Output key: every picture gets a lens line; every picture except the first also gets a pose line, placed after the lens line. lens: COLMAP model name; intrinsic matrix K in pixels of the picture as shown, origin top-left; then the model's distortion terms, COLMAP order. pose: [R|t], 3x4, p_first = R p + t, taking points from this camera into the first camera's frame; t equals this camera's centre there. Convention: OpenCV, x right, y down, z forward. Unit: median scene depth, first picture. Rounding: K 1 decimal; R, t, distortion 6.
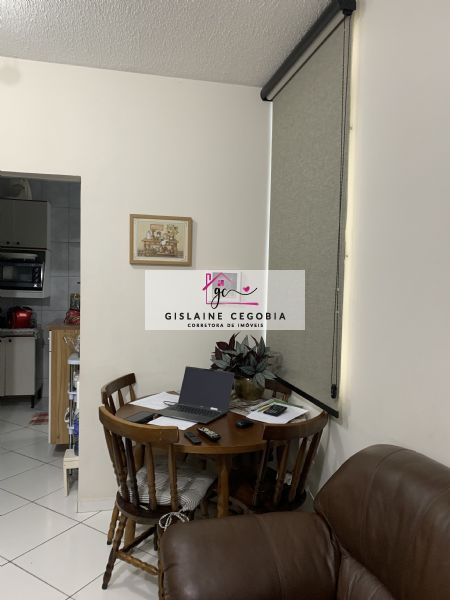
lens RADIAL K [[459.9, 0, 222.2], [0, 459.9, 302.5], [0, 0, 1]] dist [0.031718, -0.037459]
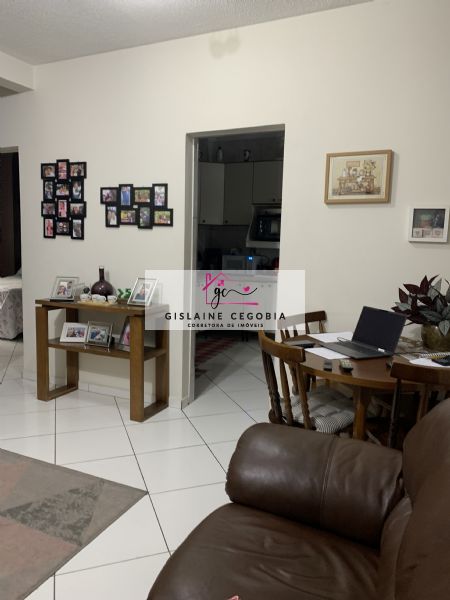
lens RADIAL K [[459.9, 0, 220.0], [0, 459.9, 300.9], [0, 0, 1]] dist [0.031718, -0.037459]
pose [[0.767677, 0.078767, -0.635977, 0.289965], [-0.042076, 0.996471, 0.072626, 0.067512], [0.639454, -0.028994, 0.768283, 0.055640]]
